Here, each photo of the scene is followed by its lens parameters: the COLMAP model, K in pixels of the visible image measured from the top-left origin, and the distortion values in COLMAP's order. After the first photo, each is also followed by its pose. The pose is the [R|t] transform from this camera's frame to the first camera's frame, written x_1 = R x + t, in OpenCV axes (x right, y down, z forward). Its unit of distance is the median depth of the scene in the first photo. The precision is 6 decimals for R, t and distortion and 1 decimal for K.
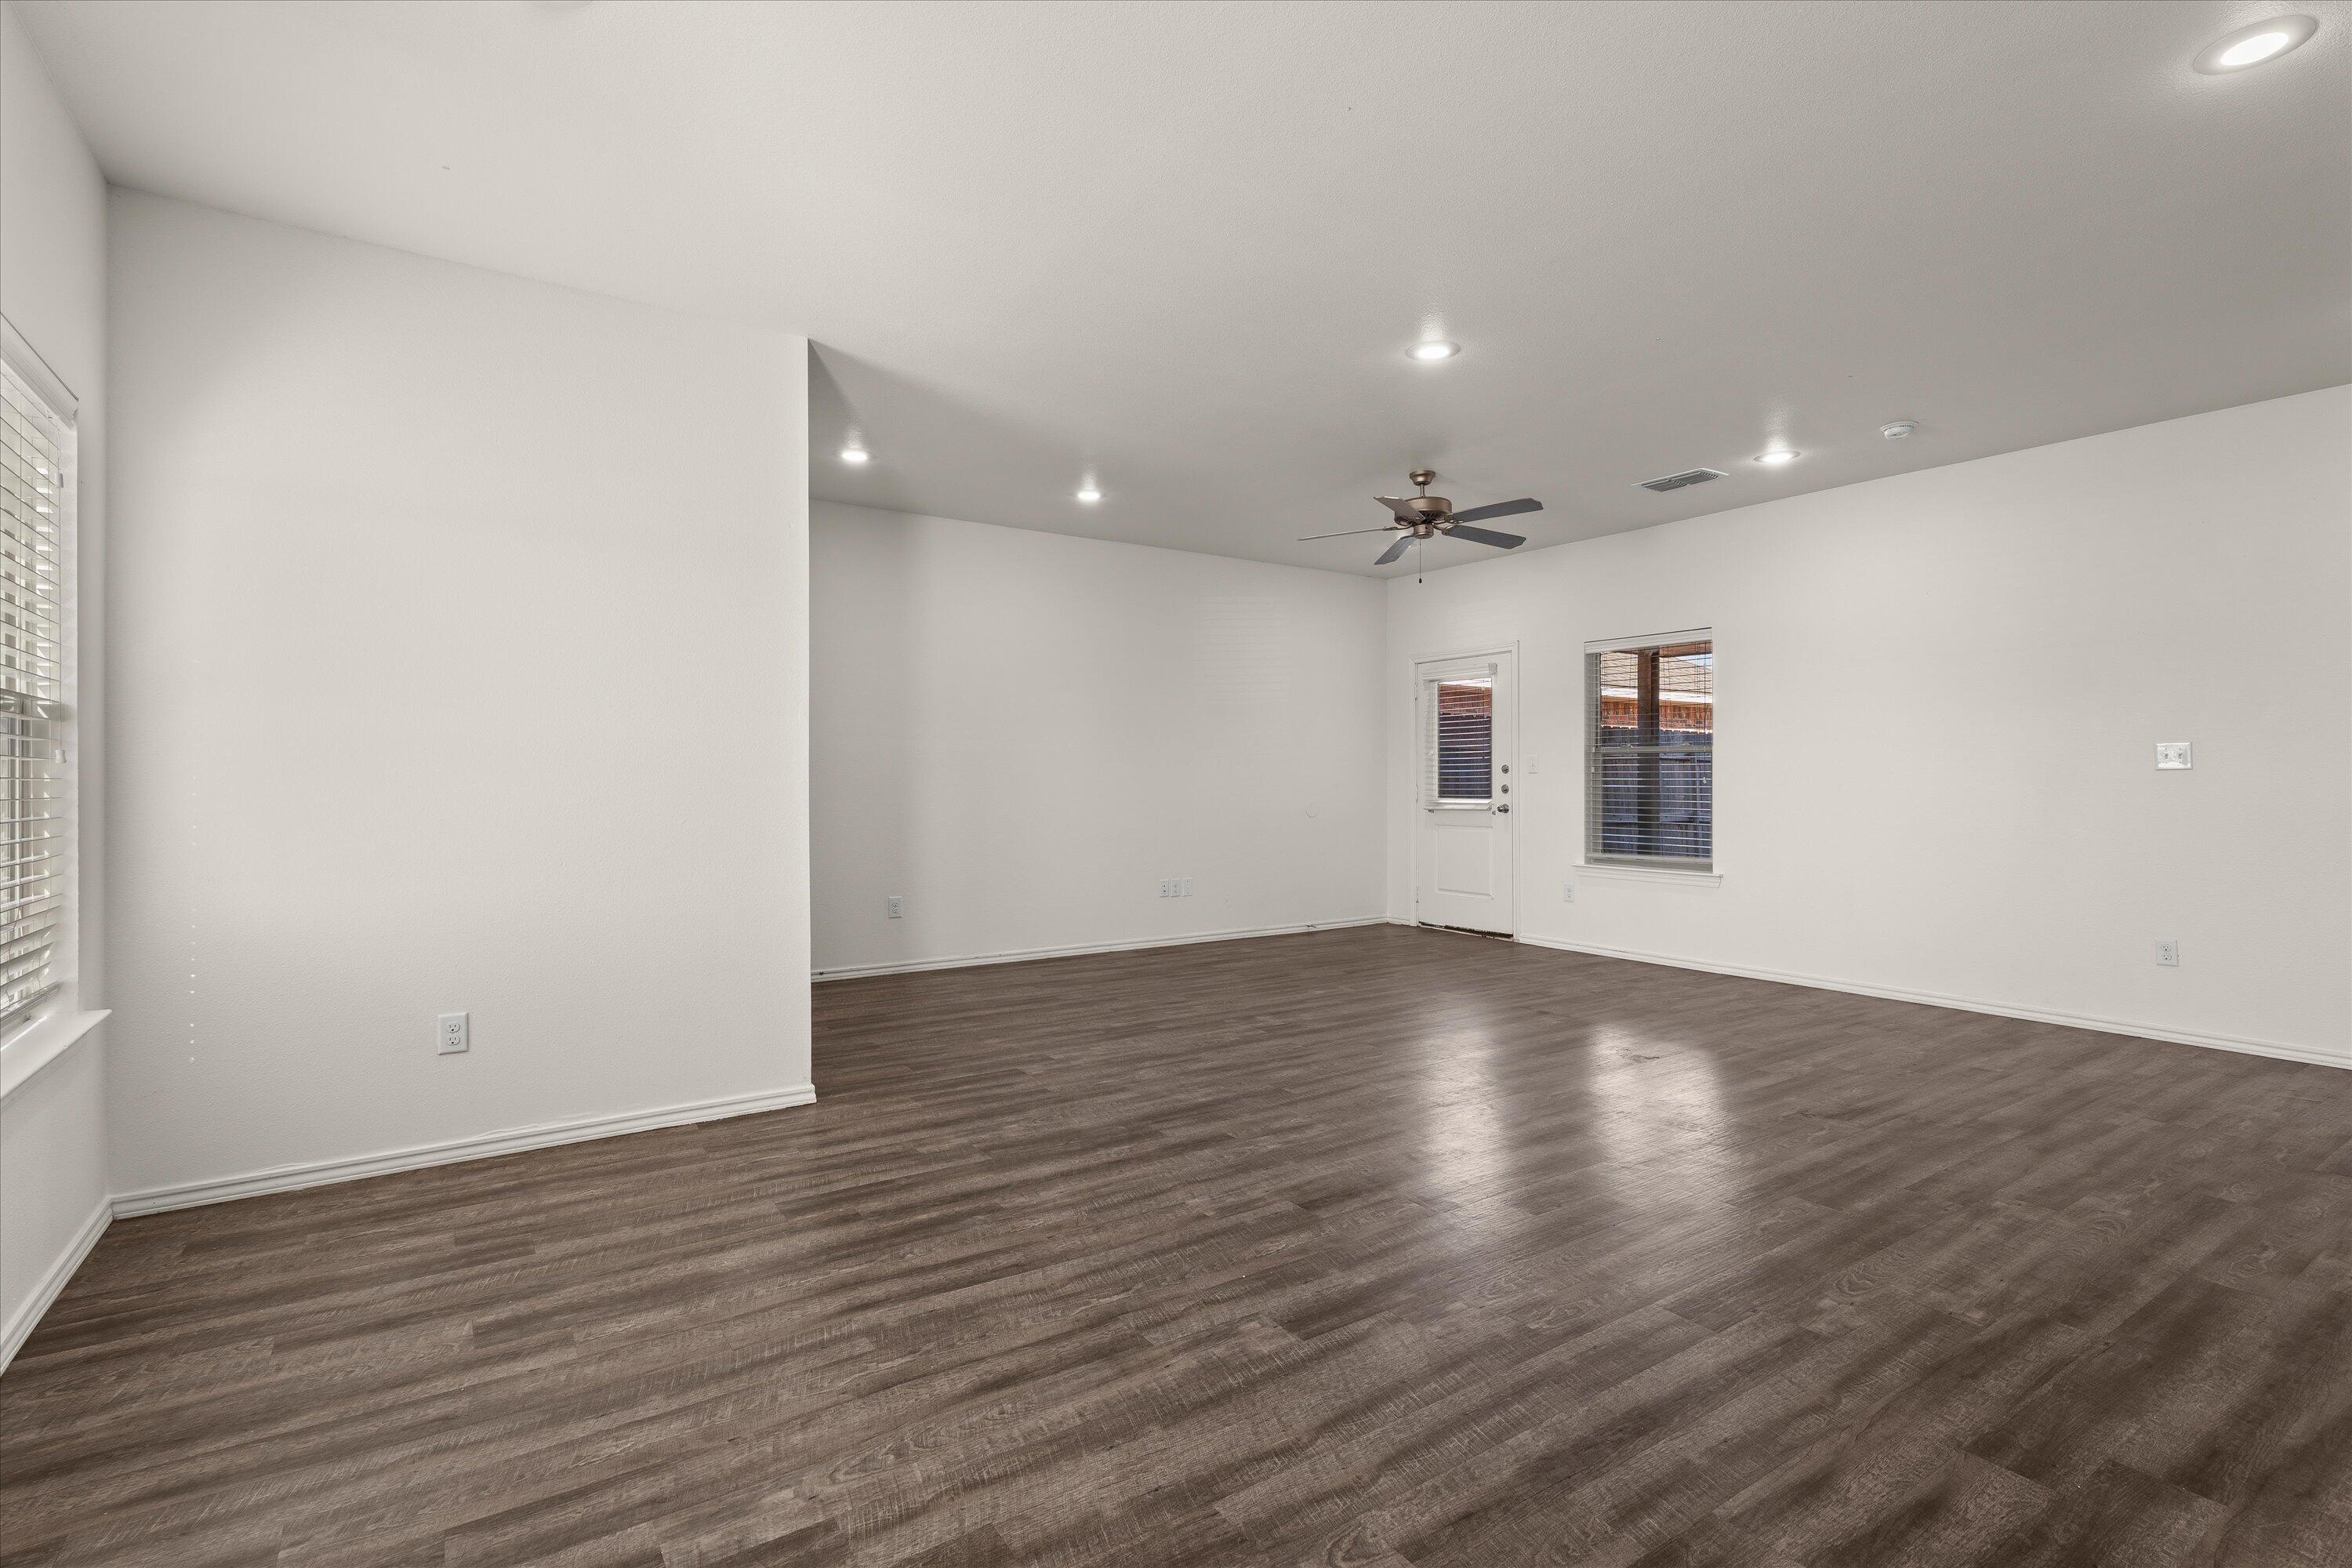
lens RADIAL K [[1103.4, 0, 1170.6], [0, 1103.4, 775.3], [0, 0, 1]] dist [0.003745, 0.000478]
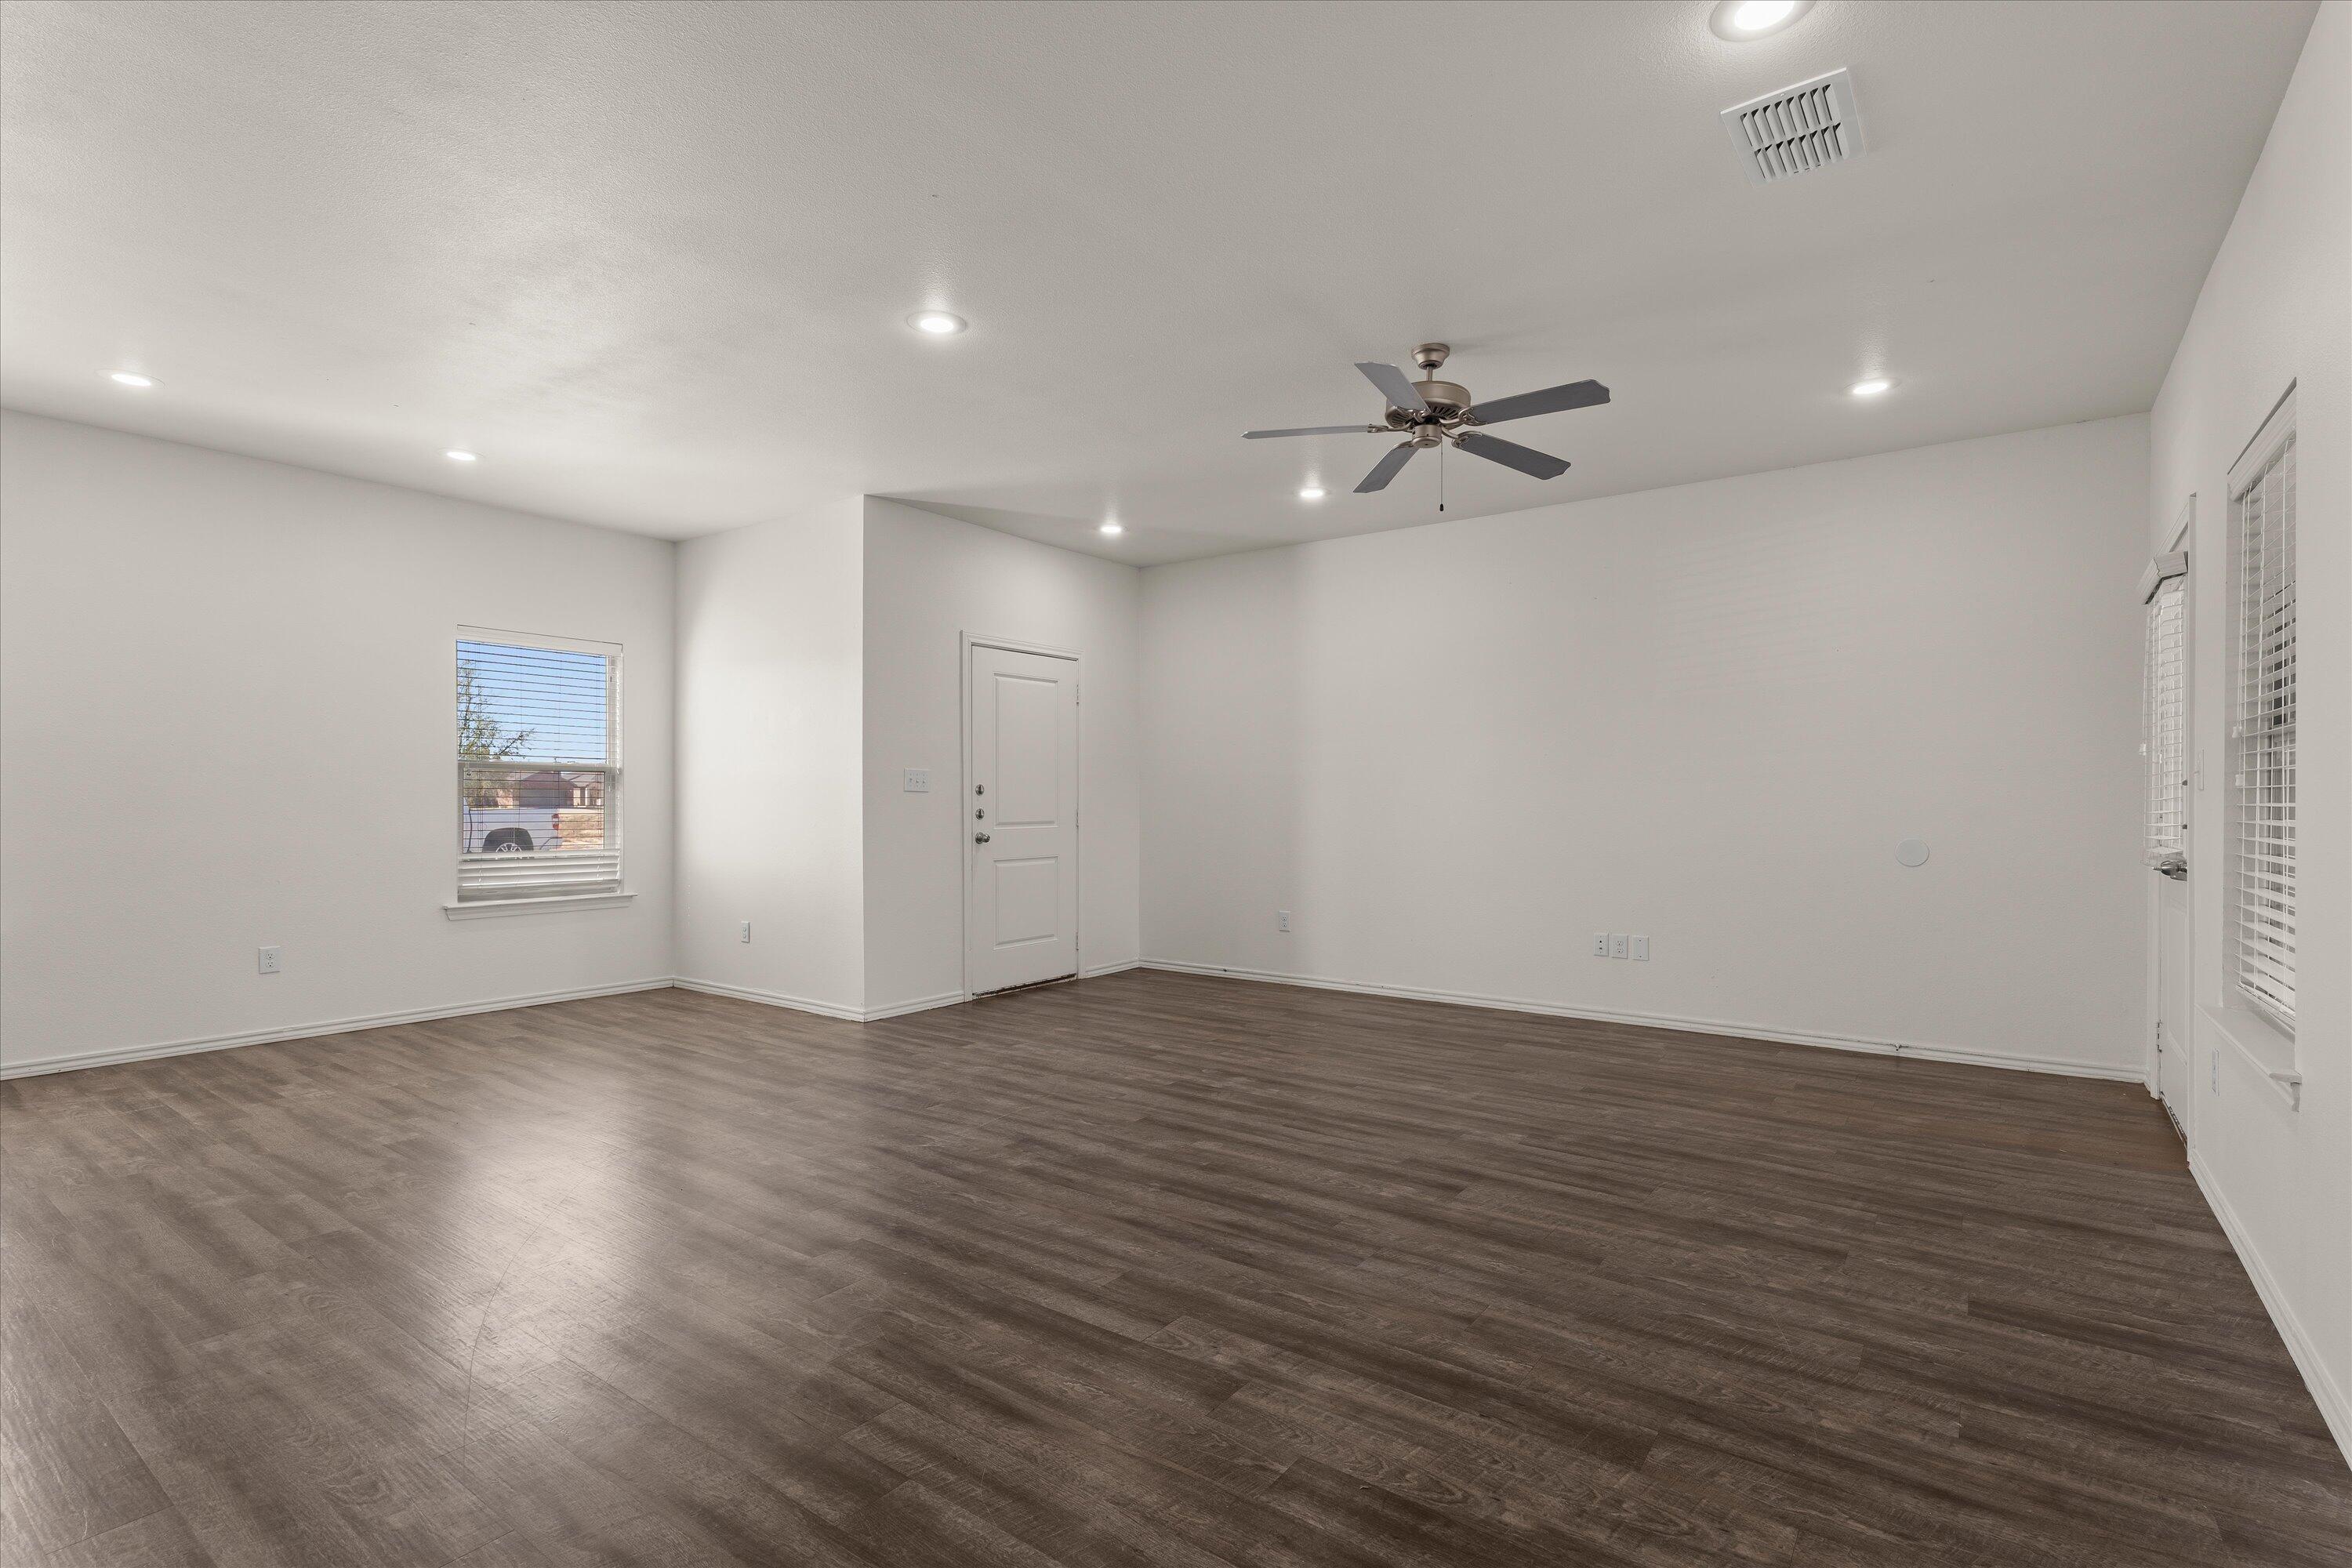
lens RADIAL K [[1114.1, 0, 1175.1], [0, 1114.1, 789.9], [0, 0, 1]] dist [0.000956, -0.000335]
pose [[0.334398, -0.005304, -0.942417, 1.351946], [-0.001088, 0.999981, -0.006014, 0.003081], [0.942431, 0.003036, 0.334386, 1.025549]]
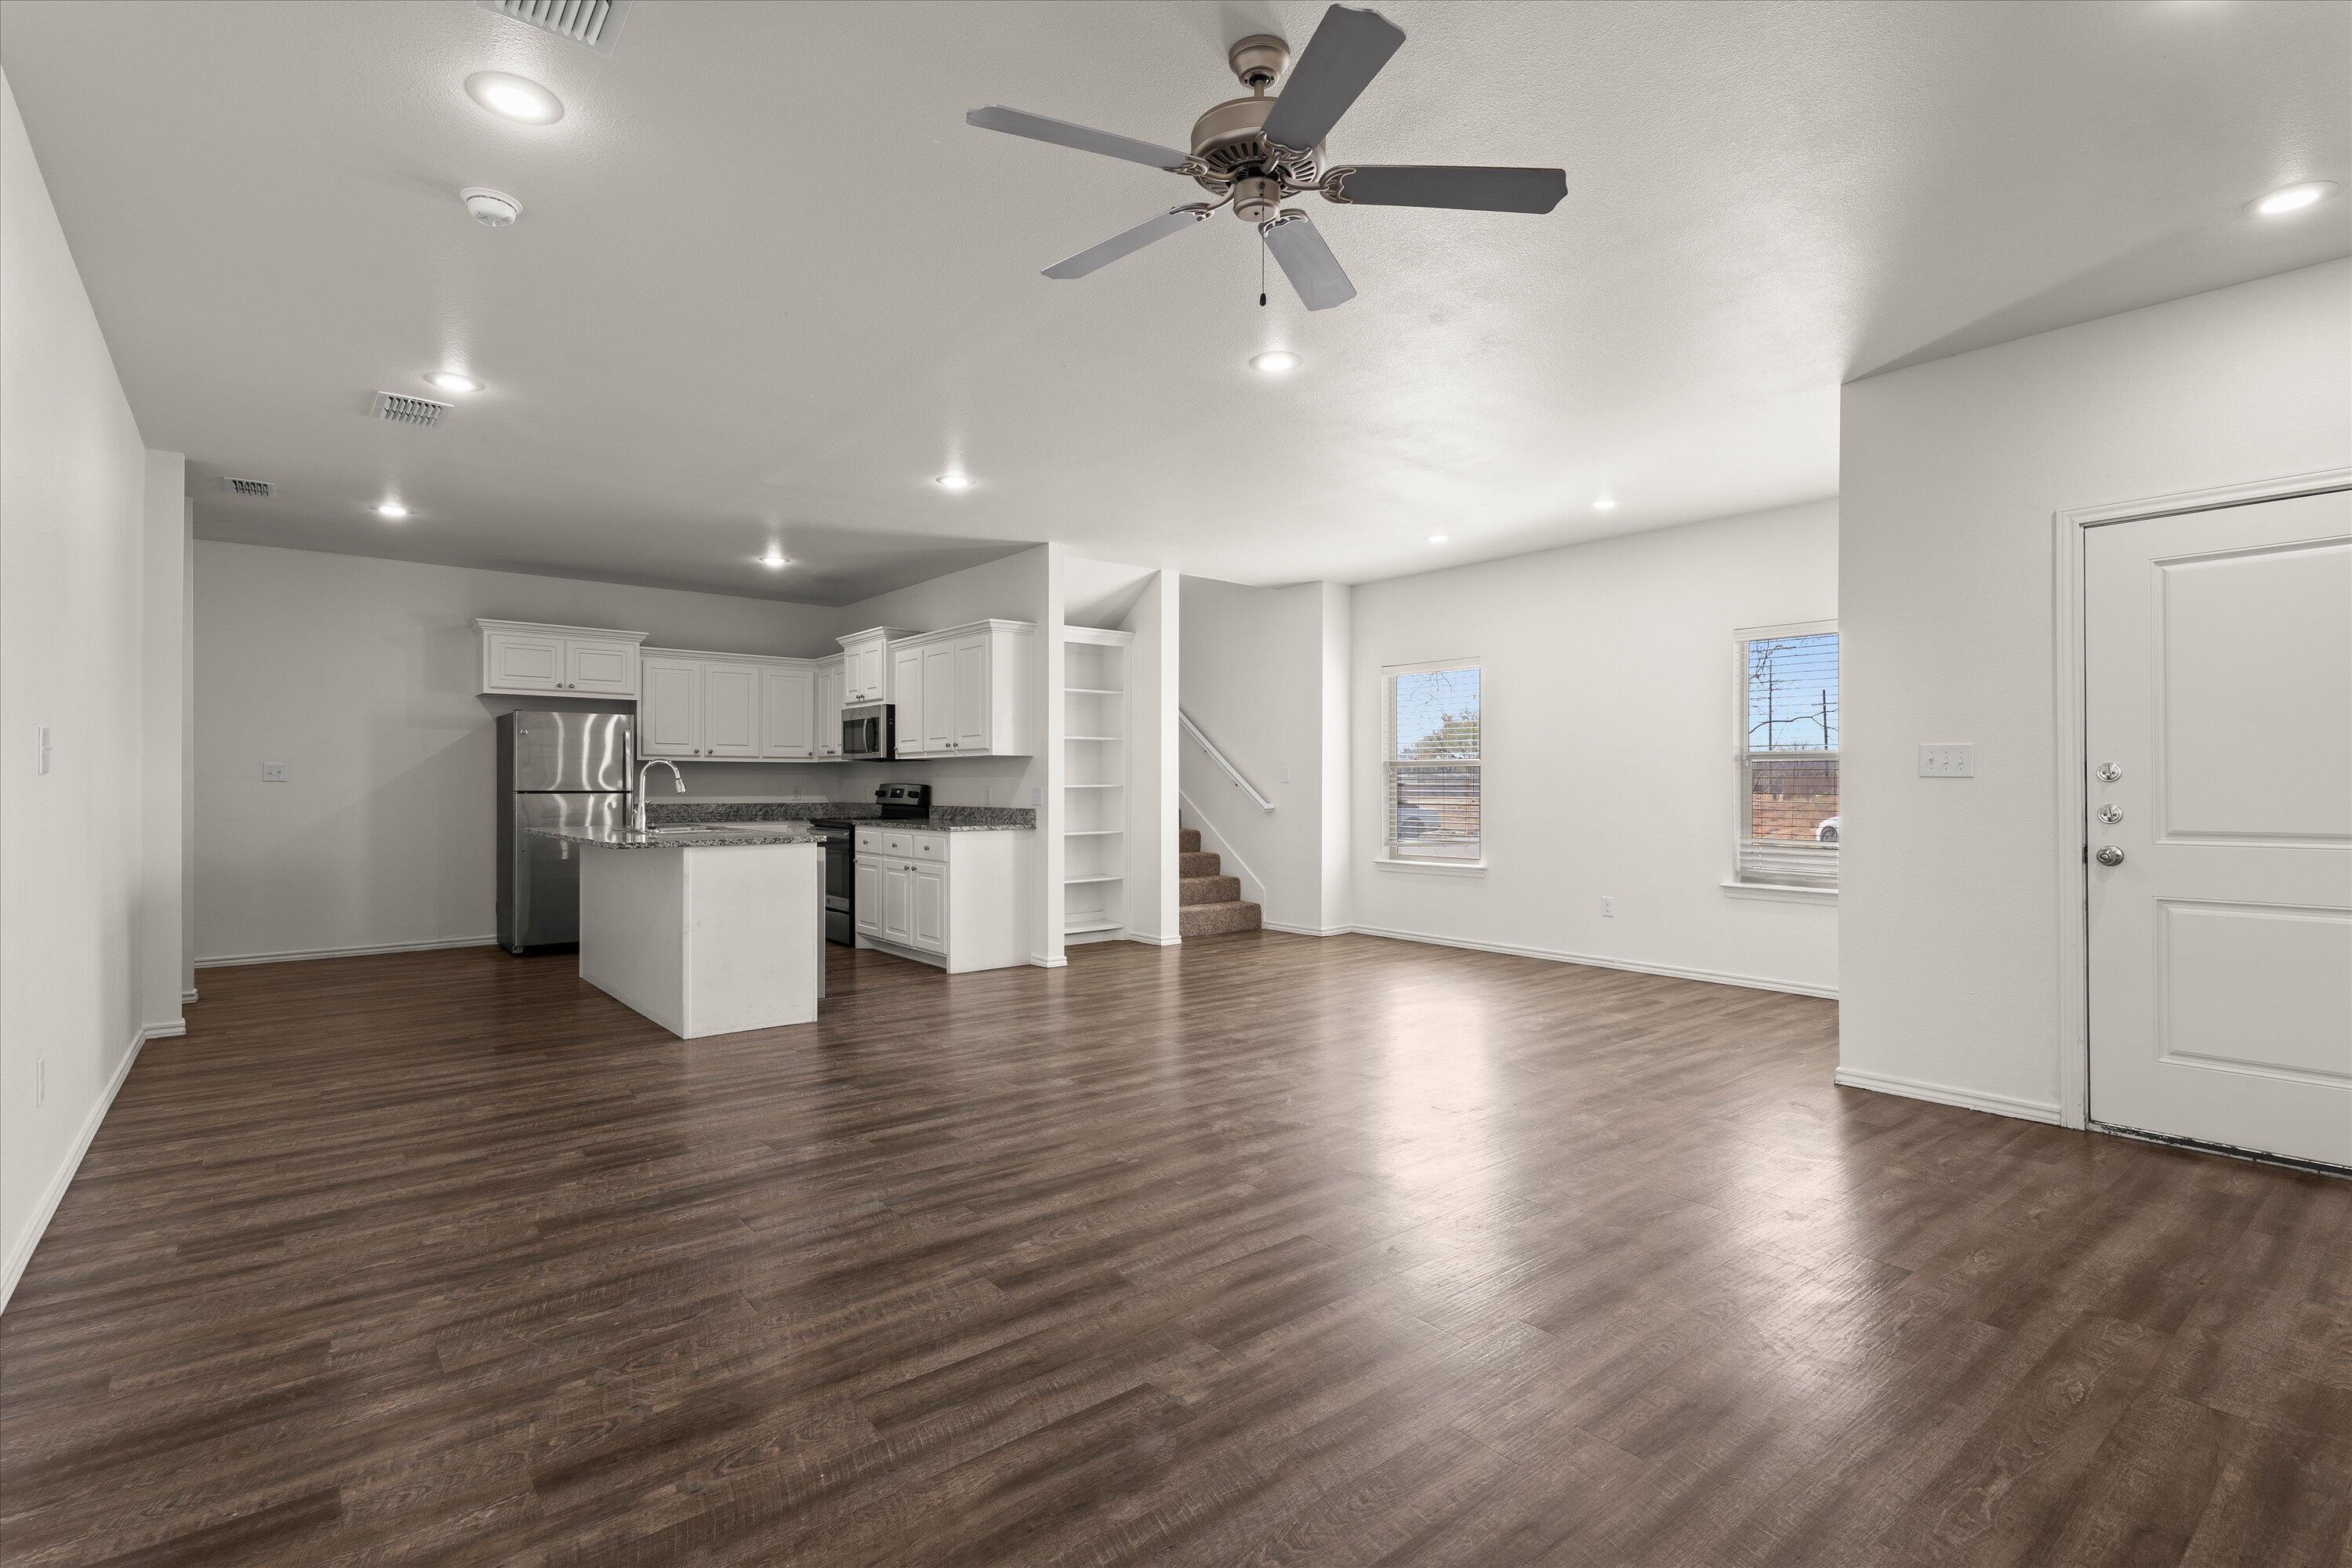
lens RADIAL K [[1093.8, 0, 1173.8], [0, 1093.8, 783.2], [0, 0, 1]] dist [0.000265, -0.000205]
pose [[-0.996341, 0.001180, -0.085460, 0.483590], [0.001399, 0.999996, -0.002499, 0.002359], [0.085457, -0.002609, -0.996338, 2.314673]]
